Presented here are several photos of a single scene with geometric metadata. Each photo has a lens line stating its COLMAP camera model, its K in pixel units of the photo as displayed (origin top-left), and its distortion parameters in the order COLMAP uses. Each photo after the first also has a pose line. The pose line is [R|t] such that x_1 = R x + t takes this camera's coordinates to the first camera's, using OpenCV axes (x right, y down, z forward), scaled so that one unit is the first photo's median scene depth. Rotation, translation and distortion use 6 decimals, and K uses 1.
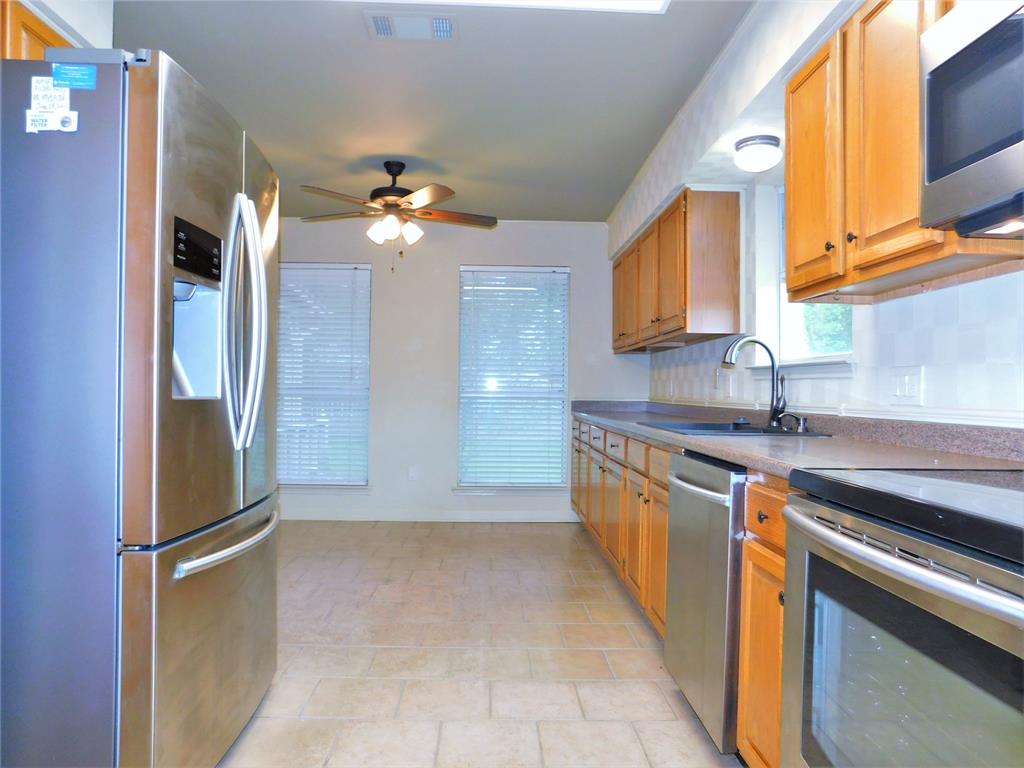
lens RADIAL K [[681.8, 0, 510.6], [0, 681.8, 383.2], [0, 0, 1]] dist [-0.025610, 0.005929]
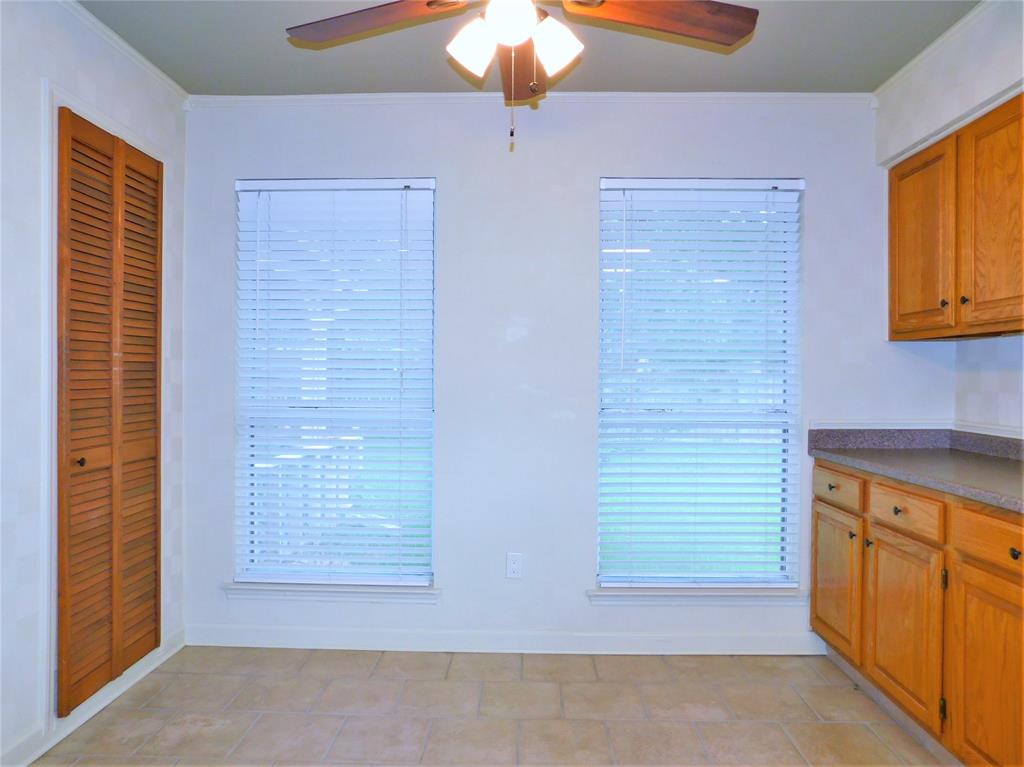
lens RADIAL K [[681.8, 0, 513.9], [0, 681.8, 384.9], [0, 0, 1]] dist [-0.025610, 0.005929]
pose [[0.999036, -0.005205, -0.043587, -0.119042], [0.005910, 0.999854, 0.016063, -0.018879], [0.043497, -0.016305, 0.998920, 0.456822]]
